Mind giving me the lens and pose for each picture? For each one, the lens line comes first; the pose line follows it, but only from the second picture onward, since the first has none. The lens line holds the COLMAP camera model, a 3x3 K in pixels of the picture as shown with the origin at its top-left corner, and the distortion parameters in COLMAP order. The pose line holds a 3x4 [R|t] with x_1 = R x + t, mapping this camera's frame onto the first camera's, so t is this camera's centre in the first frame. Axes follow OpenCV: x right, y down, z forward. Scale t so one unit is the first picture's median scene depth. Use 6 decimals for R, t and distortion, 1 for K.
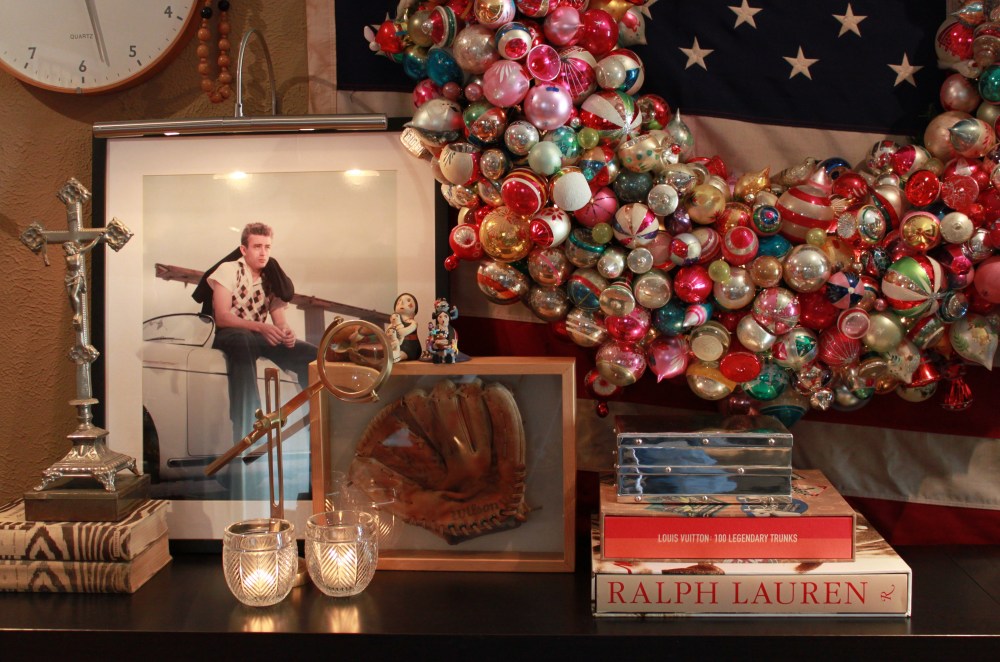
lens RADIAL K [[1209.1, 0, 500.1], [0, 1209.1, 356.2], [0, 0, 1]] dist [-0.036793, 0.011237]
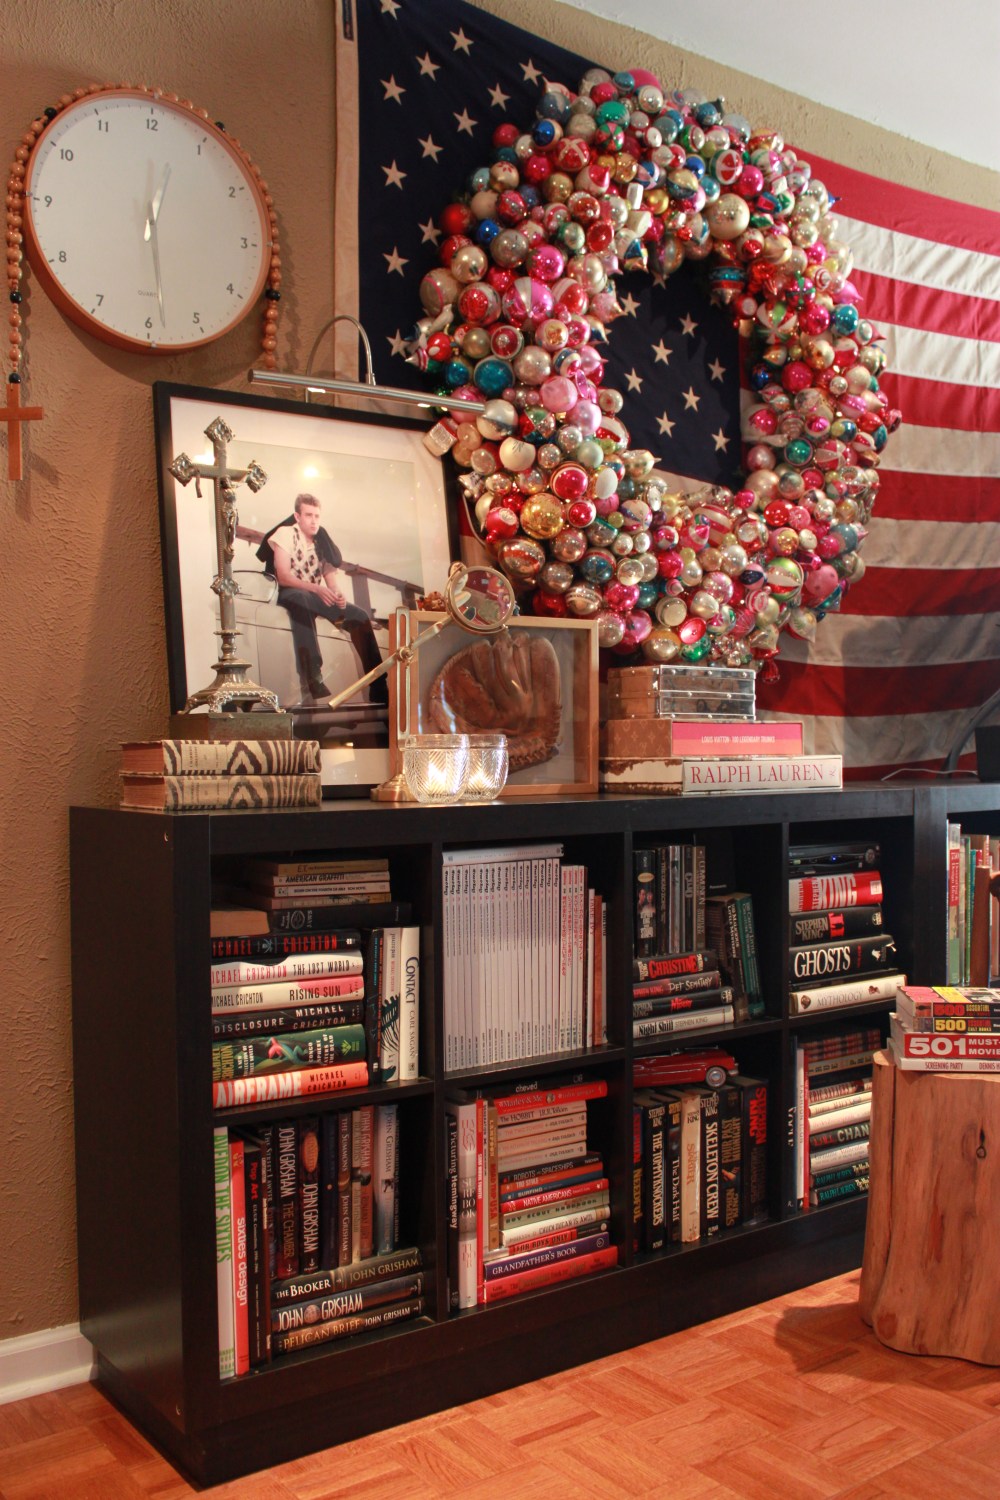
lens RADIAL K [[1423.4, 0, 500.0], [0, 1423.4, 750.0], [0, 0, 1]] dist [-0.071414, -0.001223]
pose [[0.773022, 0.007991, 0.634329, -0.895838], [0.069433, 0.992848, -0.097123, 0.258638], [-0.630568, 0.119122, 0.766938, -0.051097]]
